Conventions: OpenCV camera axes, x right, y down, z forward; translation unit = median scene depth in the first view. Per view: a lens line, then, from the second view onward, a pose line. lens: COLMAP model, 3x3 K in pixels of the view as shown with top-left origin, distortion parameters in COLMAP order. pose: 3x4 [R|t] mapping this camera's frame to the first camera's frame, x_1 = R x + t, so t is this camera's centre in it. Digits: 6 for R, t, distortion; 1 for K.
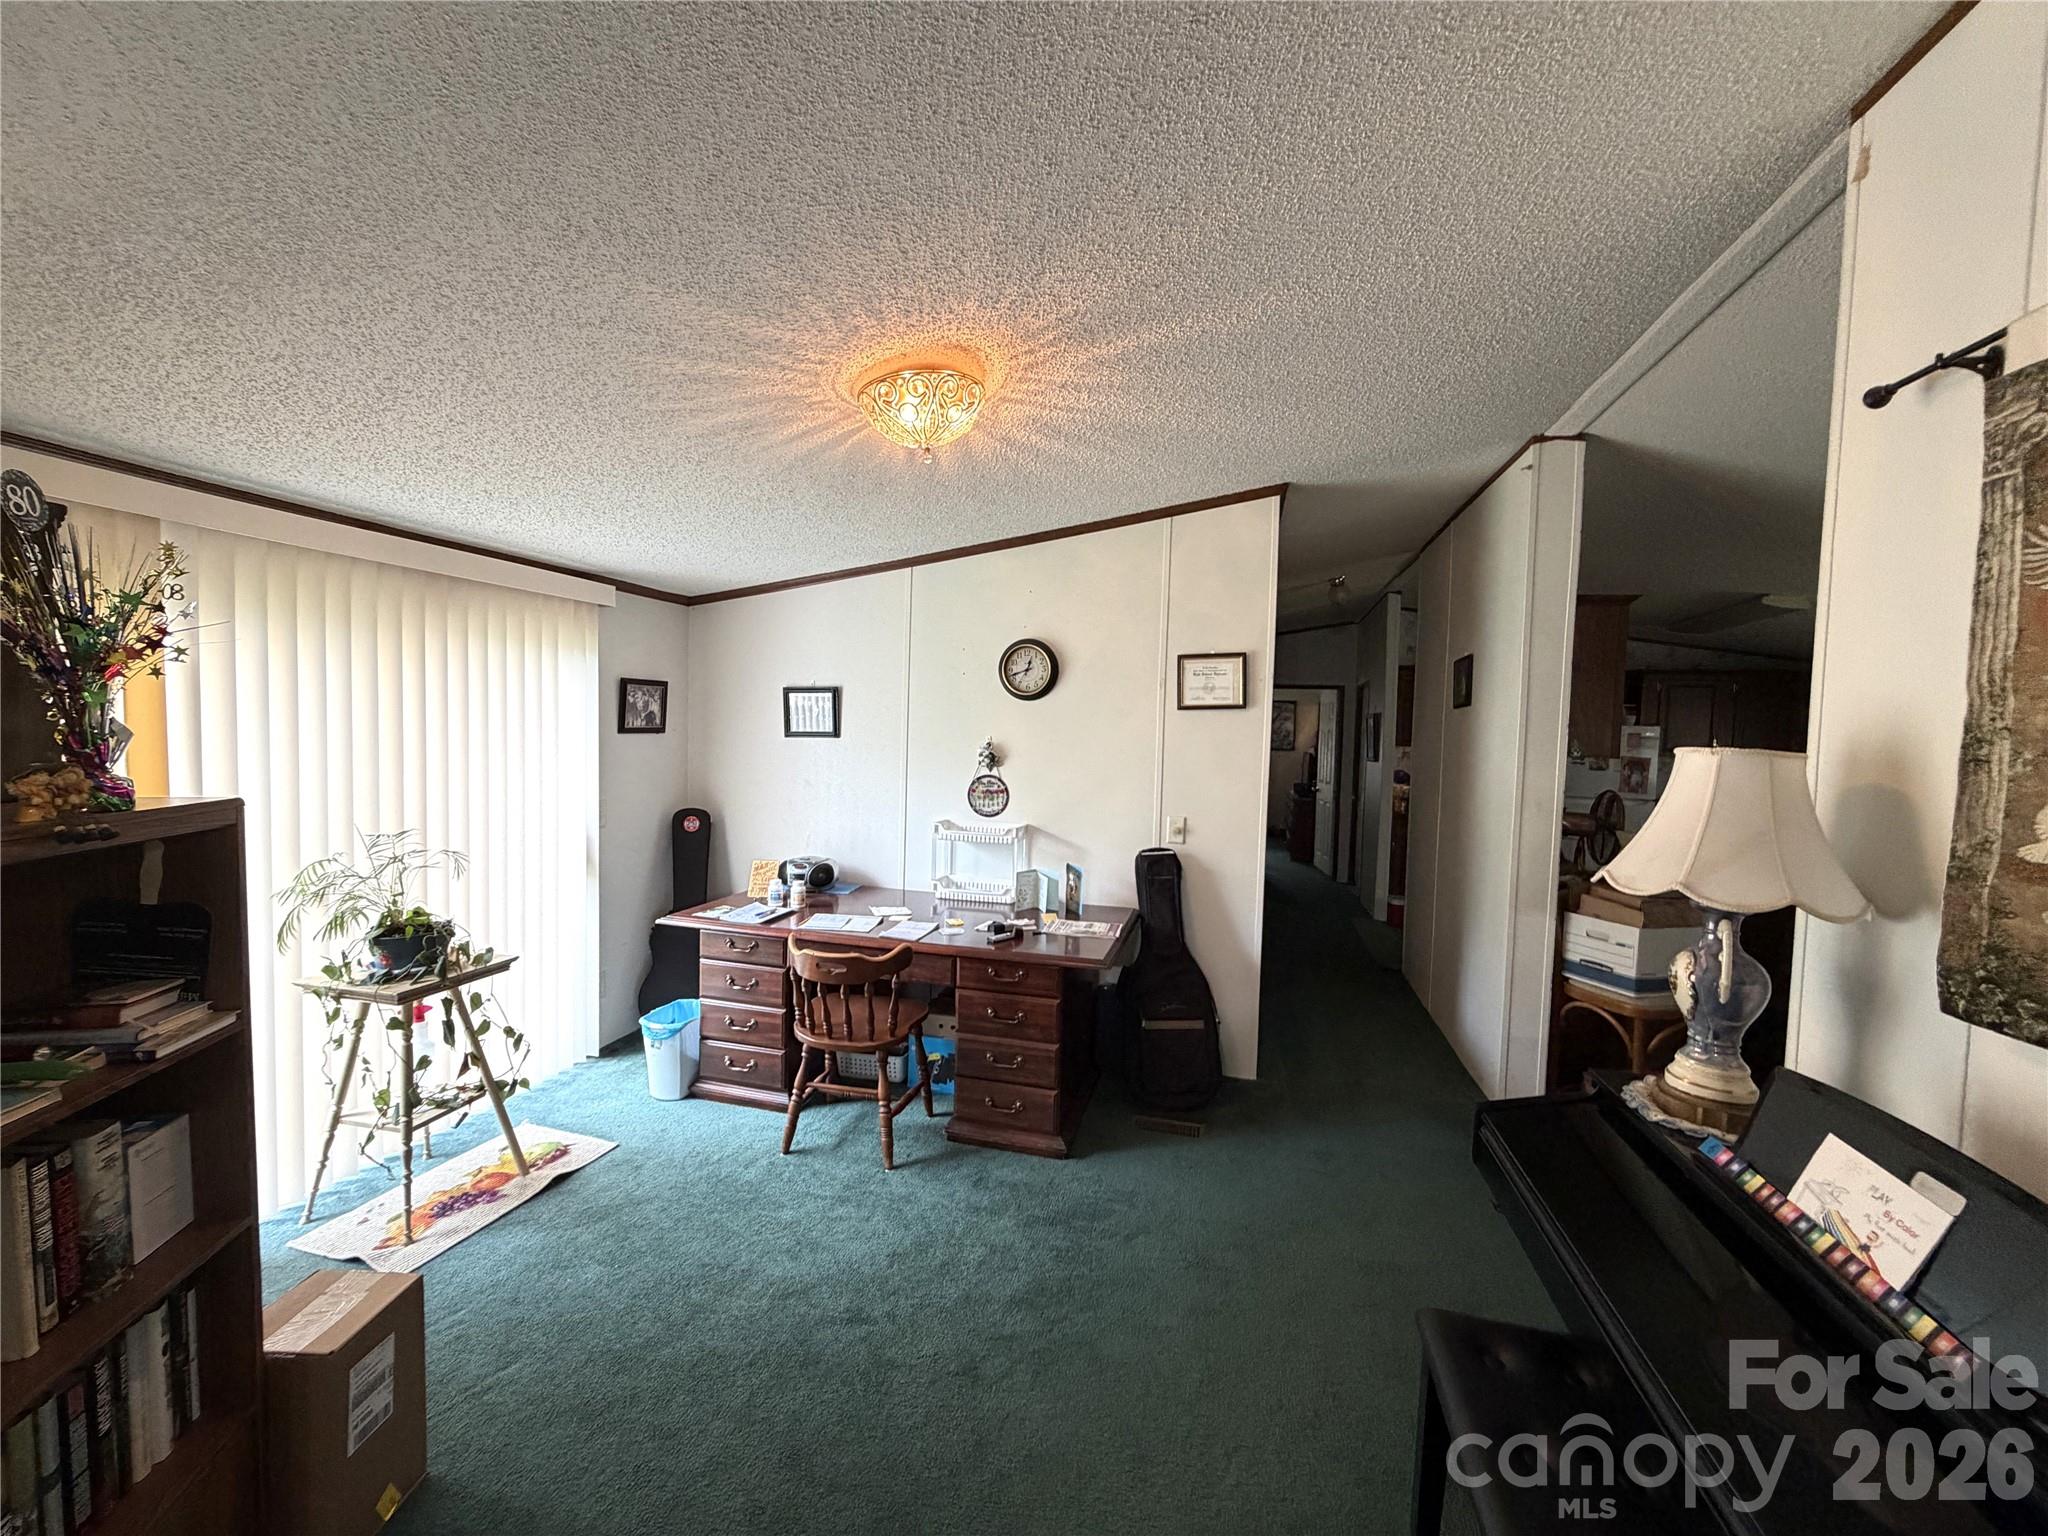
lens RADIAL K [[816.3, 0, 1020.9], [0, 816.3, 768.5], [0, 0, 1]] dist [0.000399, 0.000033]
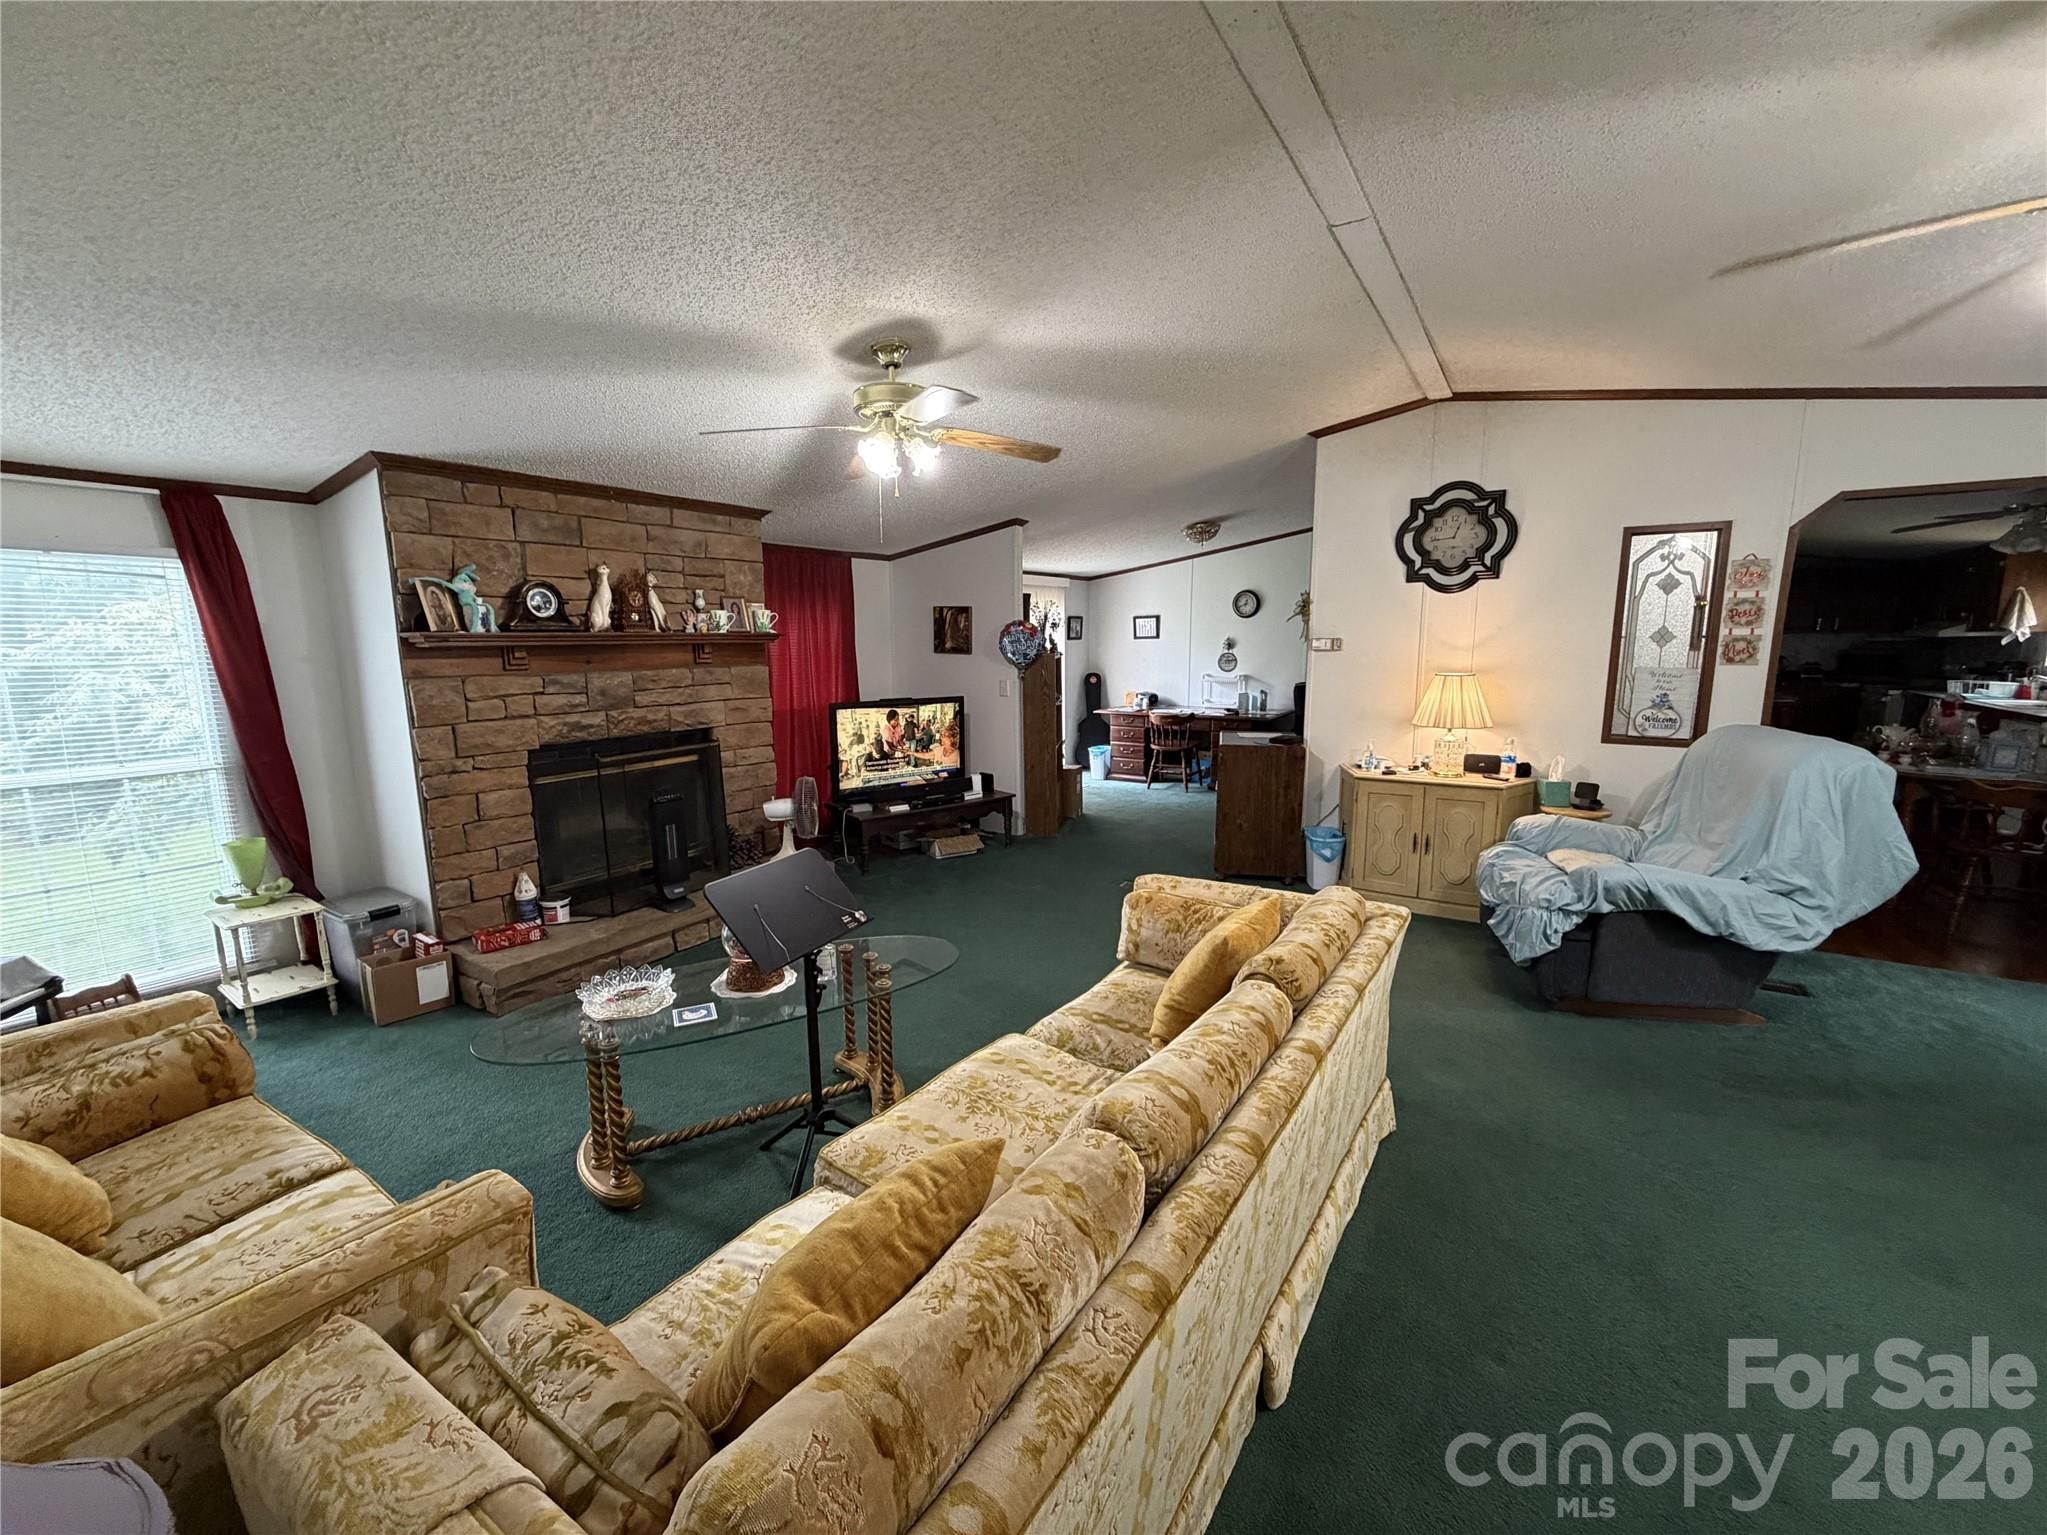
lens RADIAL K [[811.4, 0, 1012.6], [0, 811.4, 764.7], [0, 0, 1]] dist [-0.000409, 0.000079]
pose [[0.945893, 0.014657, -0.324147, 0.128566], [0.020792, 0.994188, 0.105629, 0.066376], [0.323811, -0.106654, 0.940091, -1.316106]]
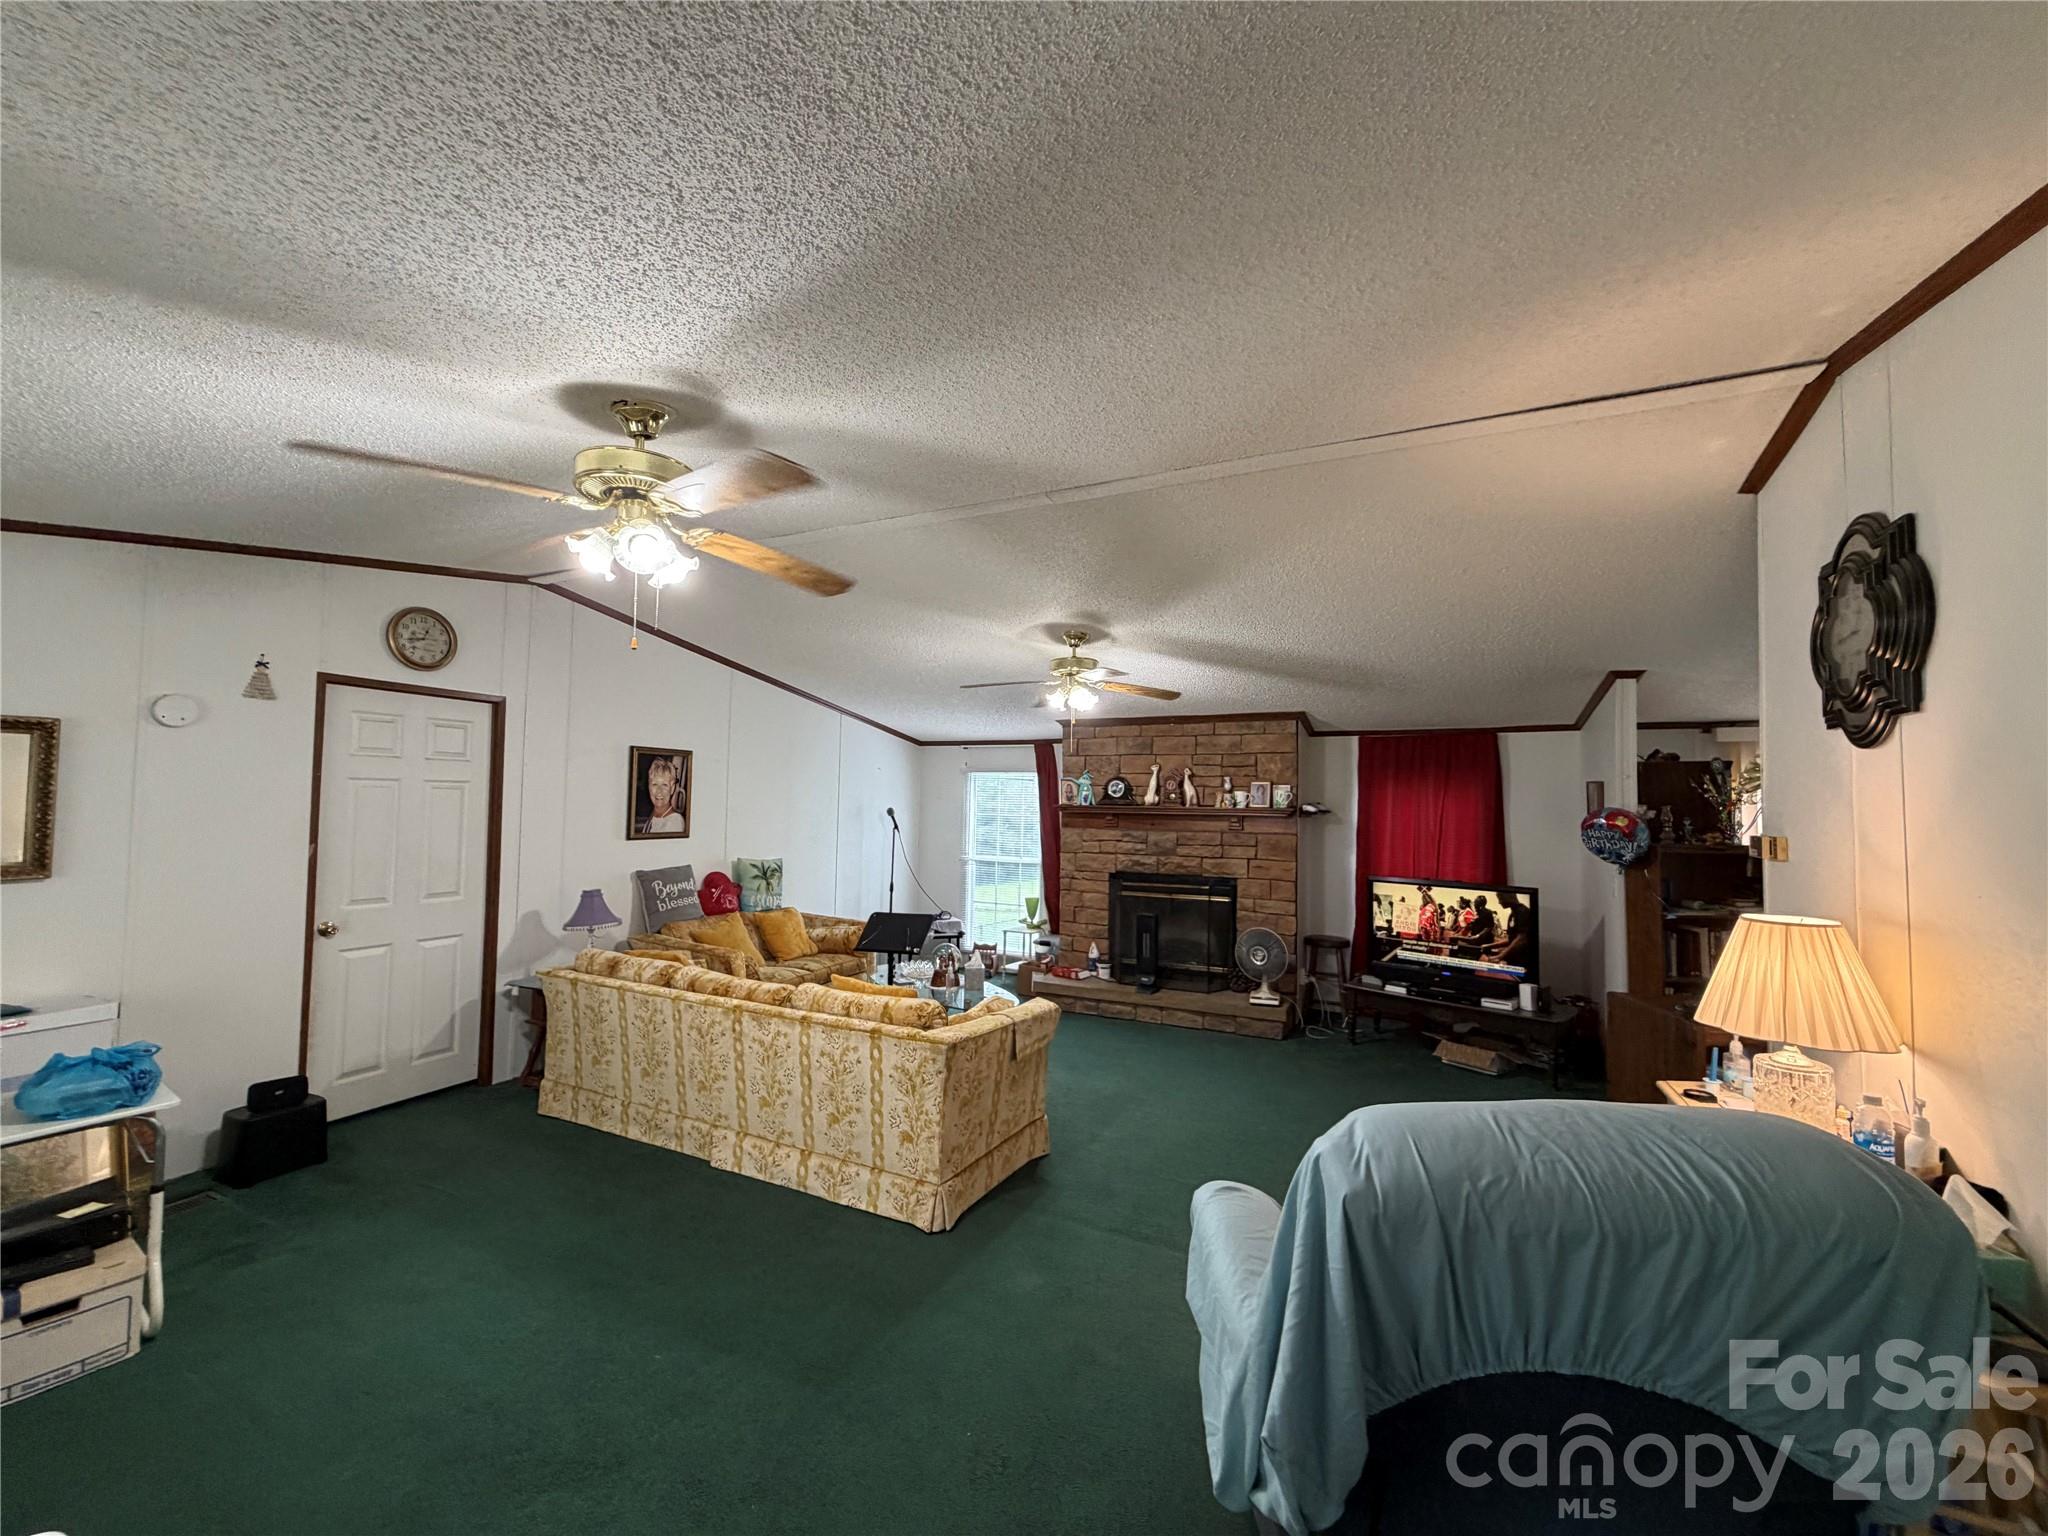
lens RADIAL K [[797.1, 0, 1022.2], [0, 797.1, 777.4], [0, 0, 1]] dist [0.003531, 0.000229]
pose [[-0.184042, -0.064121, -0.980825, 0.932018], [-0.063633, 0.996554, -0.053210, 0.042051], [0.980856, 0.052620, -0.187488, -0.461153]]
